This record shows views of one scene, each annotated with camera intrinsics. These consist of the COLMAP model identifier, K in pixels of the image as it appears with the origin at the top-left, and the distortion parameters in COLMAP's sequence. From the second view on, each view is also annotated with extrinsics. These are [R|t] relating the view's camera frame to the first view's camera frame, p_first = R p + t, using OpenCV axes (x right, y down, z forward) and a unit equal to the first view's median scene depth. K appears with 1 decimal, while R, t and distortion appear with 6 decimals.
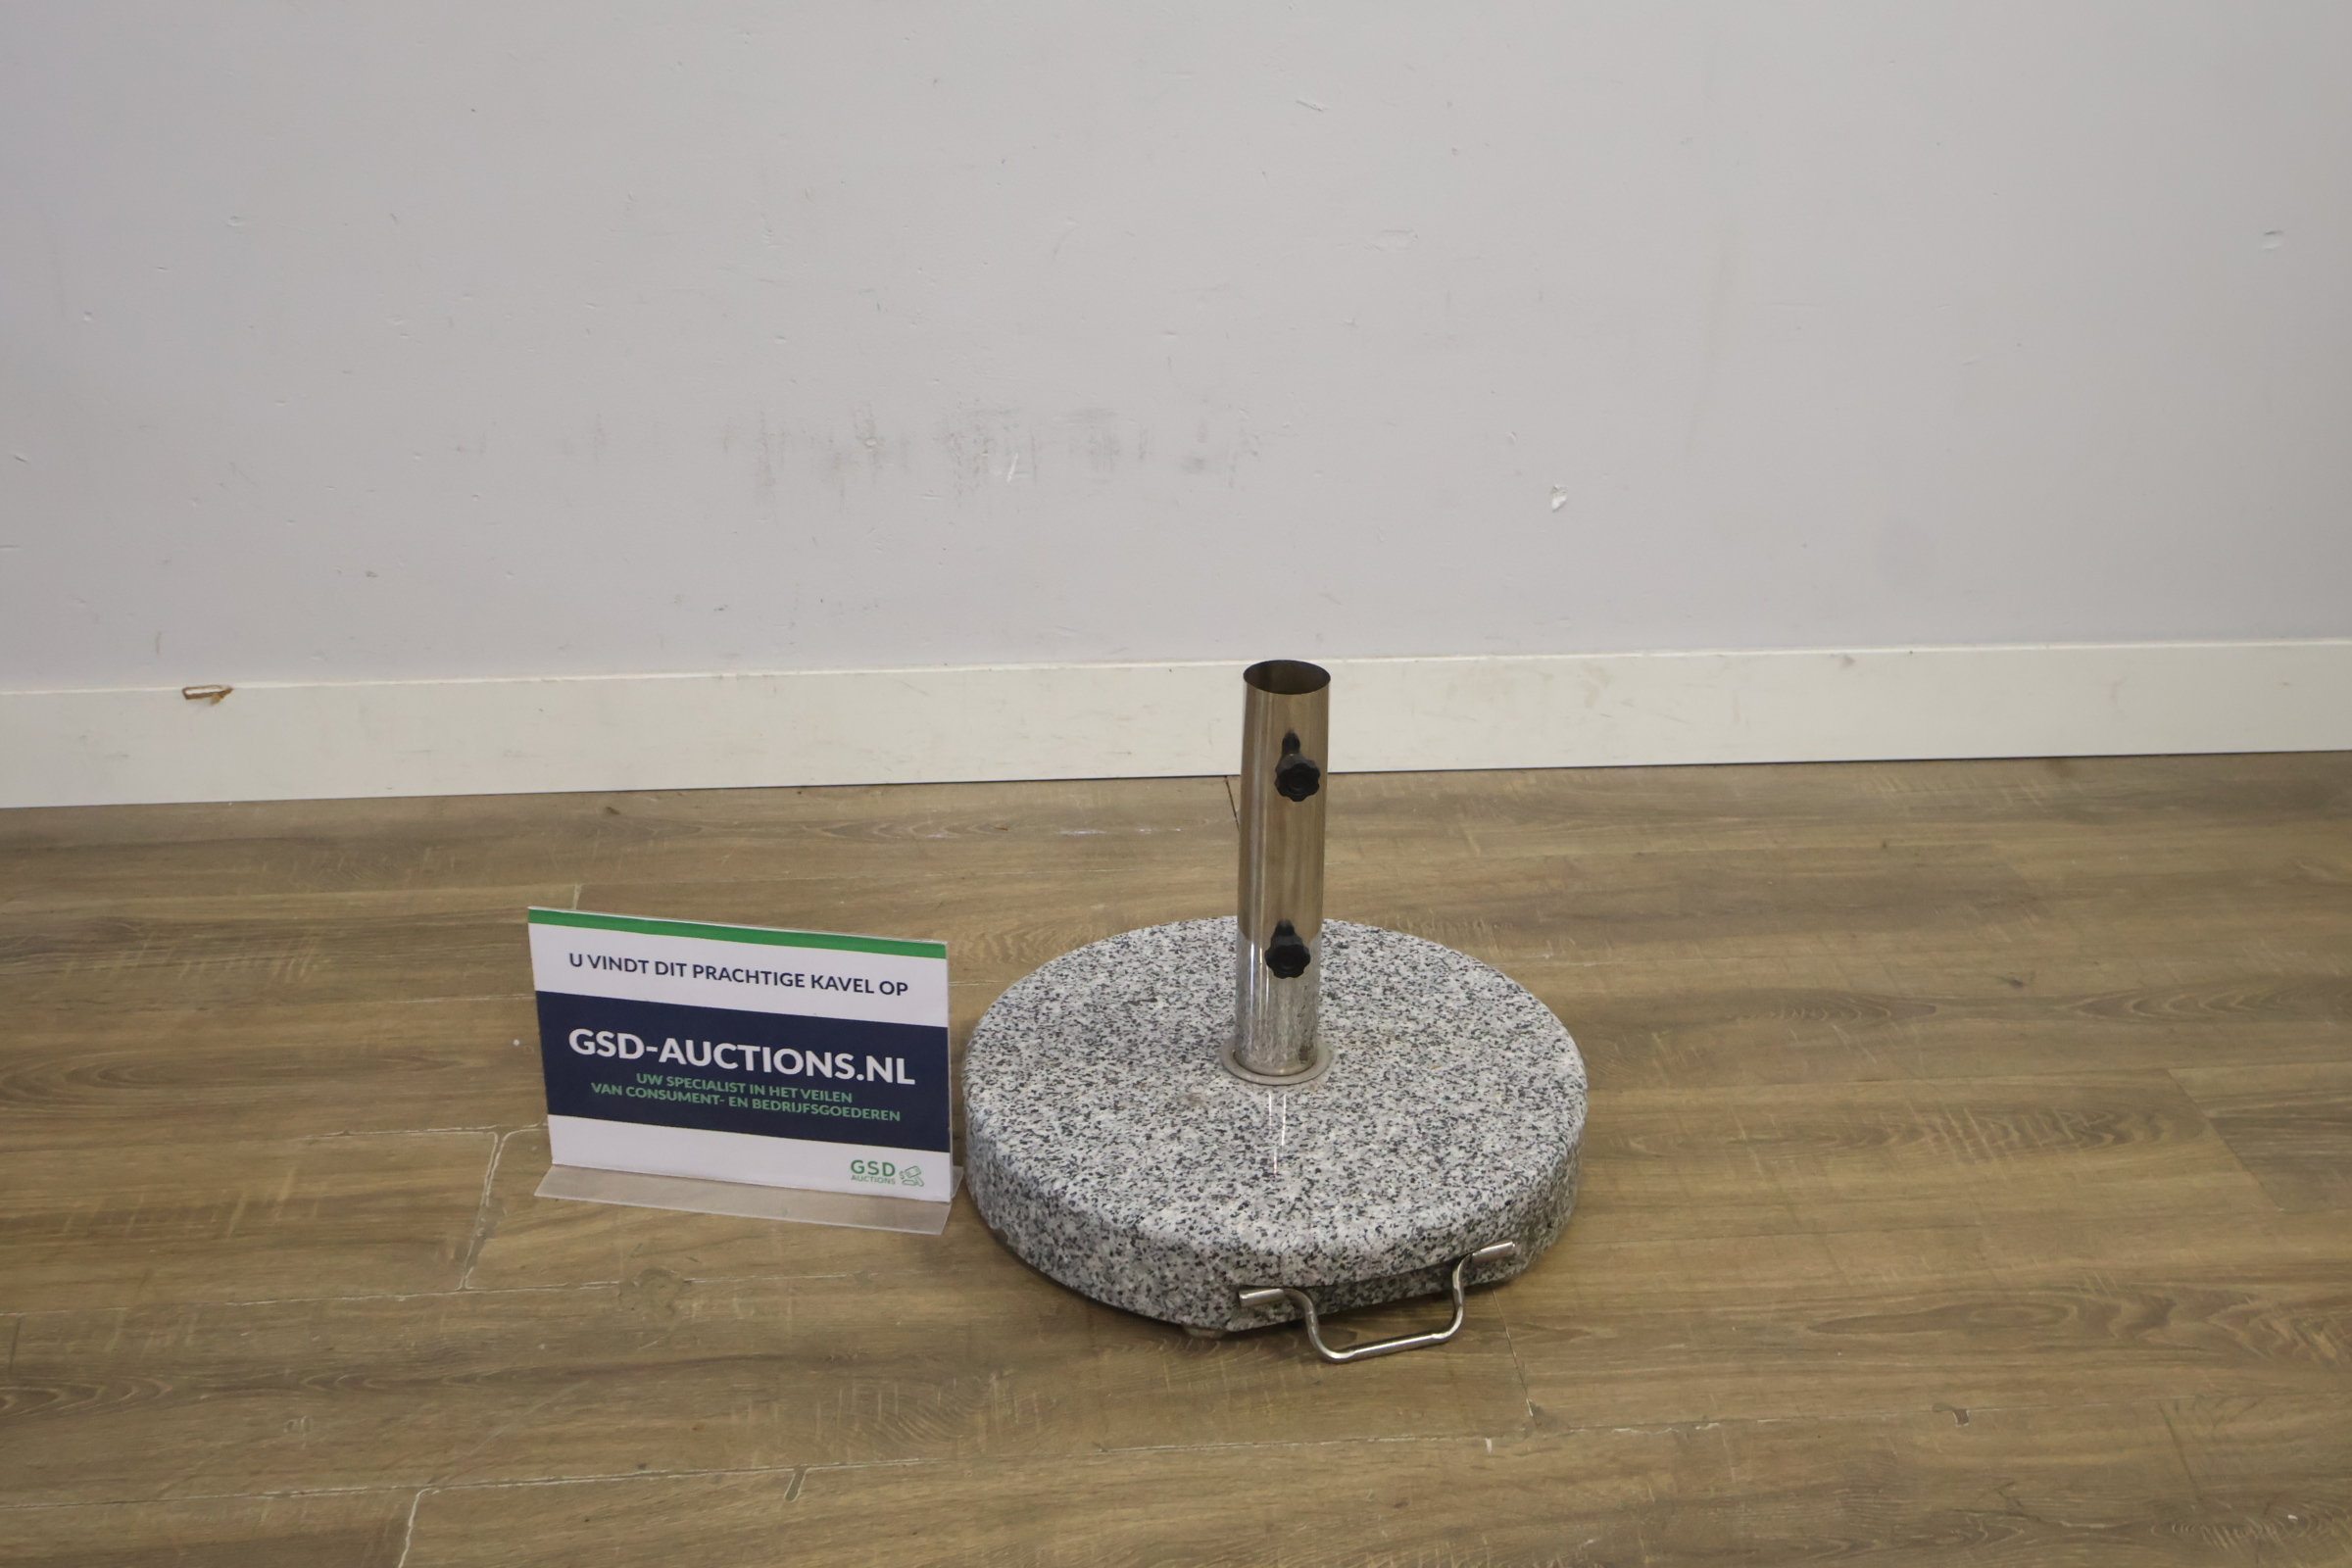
lens RADIAL K [[2631.7, 0, 1176.0], [0, 2631.7, 784.0], [0, 0, 1]] dist [0.007705, -0.012603]
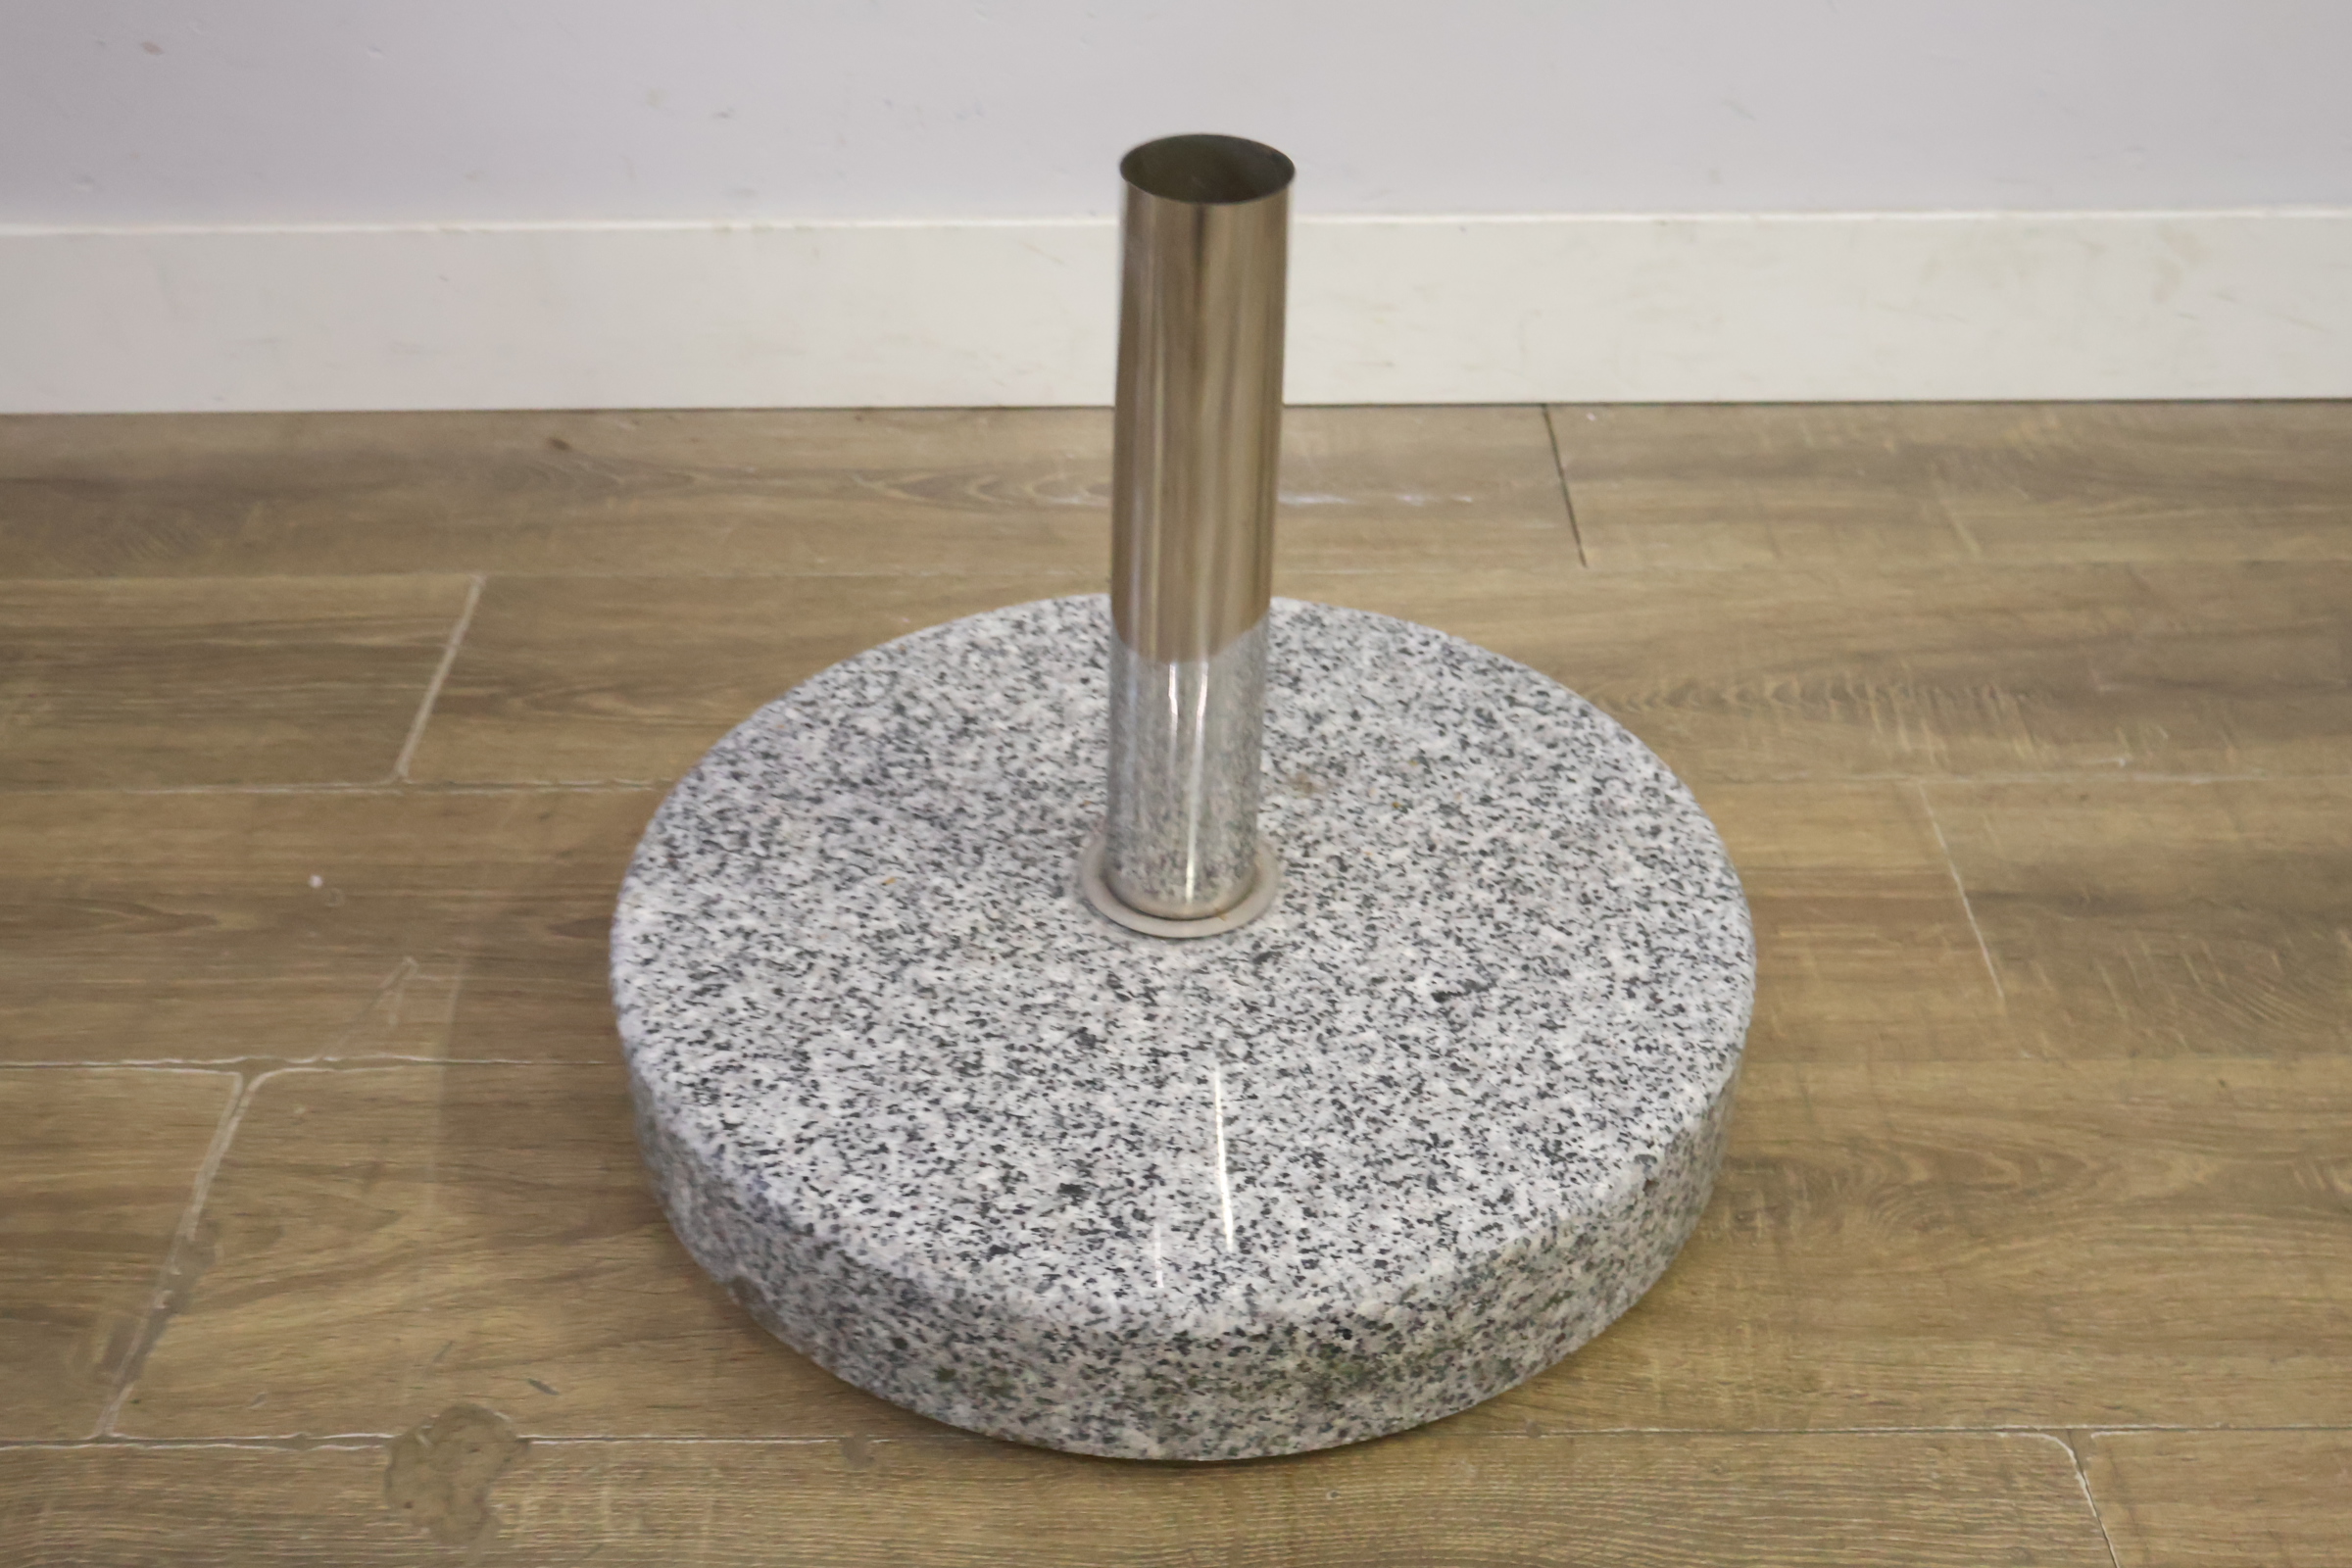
lens RADIAL K [[2631.7, 0, 1176.0], [0, 2631.7, 784.0], [0, 0, 1]] dist [0.007705, -0.012603]
pose [[0.995998, 0.033959, -0.082676, -0.015417], [-0.018752, 0.983816, 0.178195, -0.027933], [0.087390, -0.175932, 0.980516, 0.436360]]
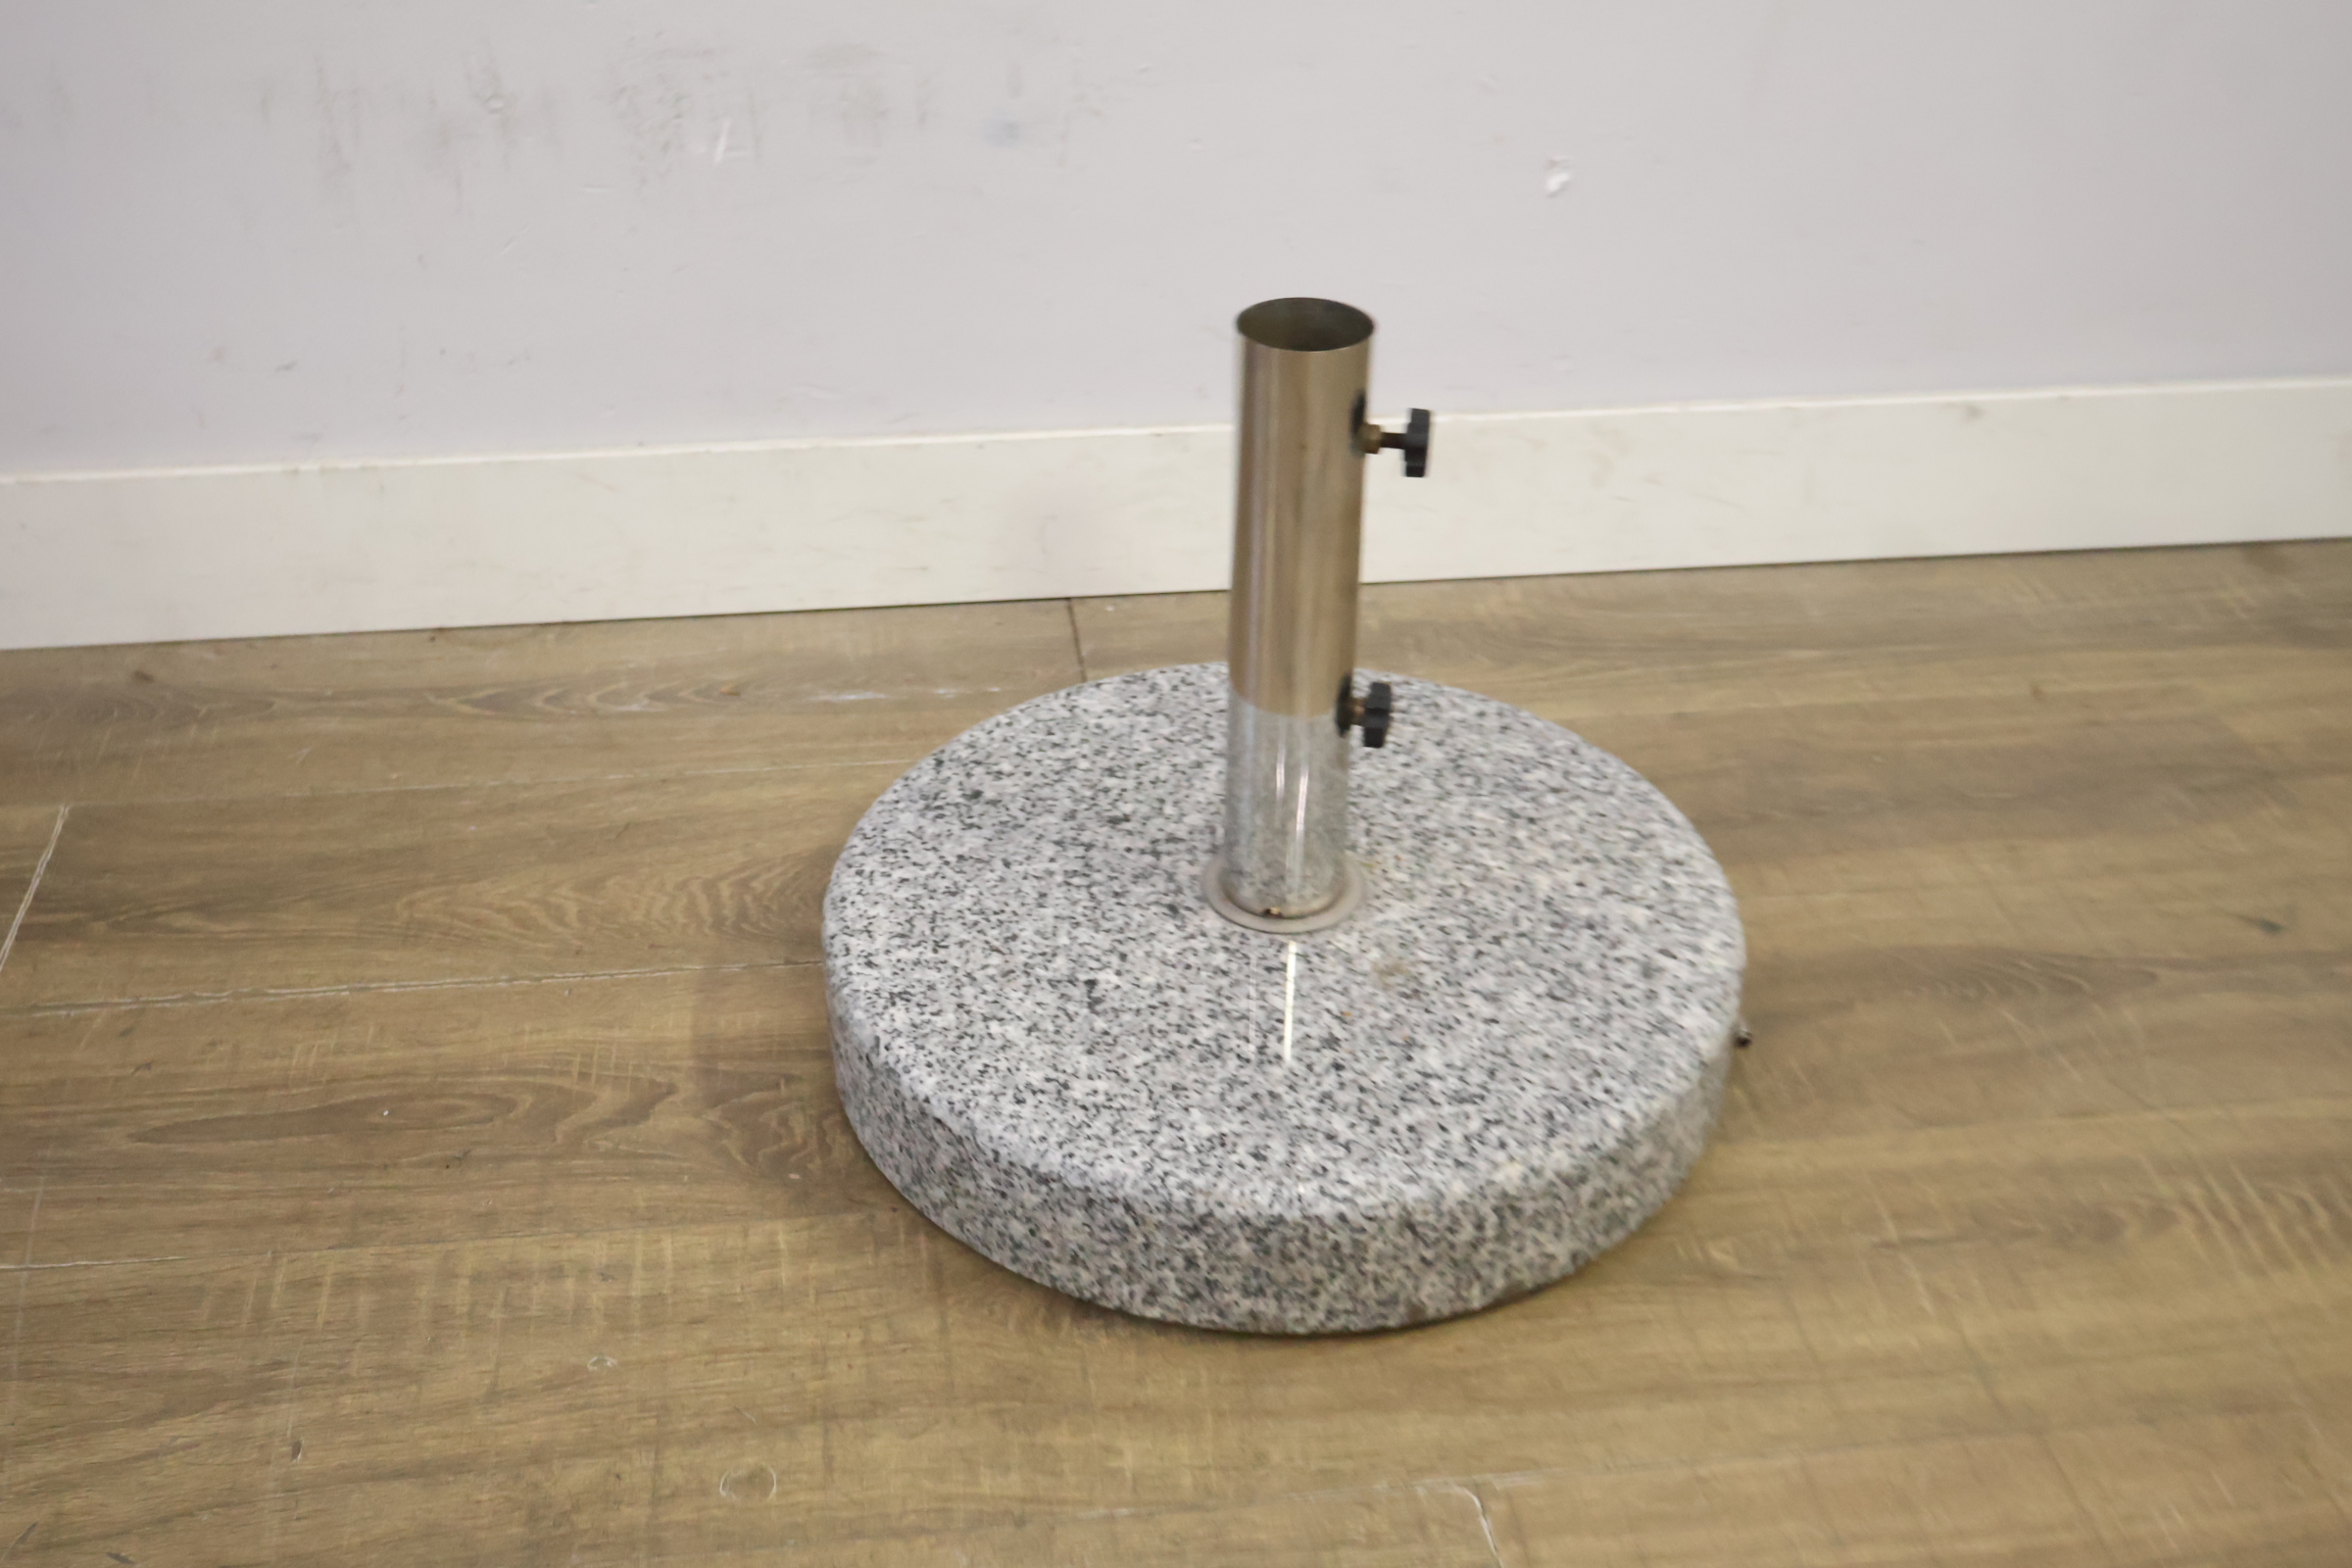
lens RADIAL K [[2631.7, 0, 1176.0], [0, 2631.7, 784.0], [0, 0, 1]] dist [0.007705, -0.012603]
pose [[0.999186, -0.021914, 0.033857, 0.026564], [0.017587, 0.992226, 0.123200, -0.045613], [-0.036293, -0.122505, 0.991804, 0.371451]]
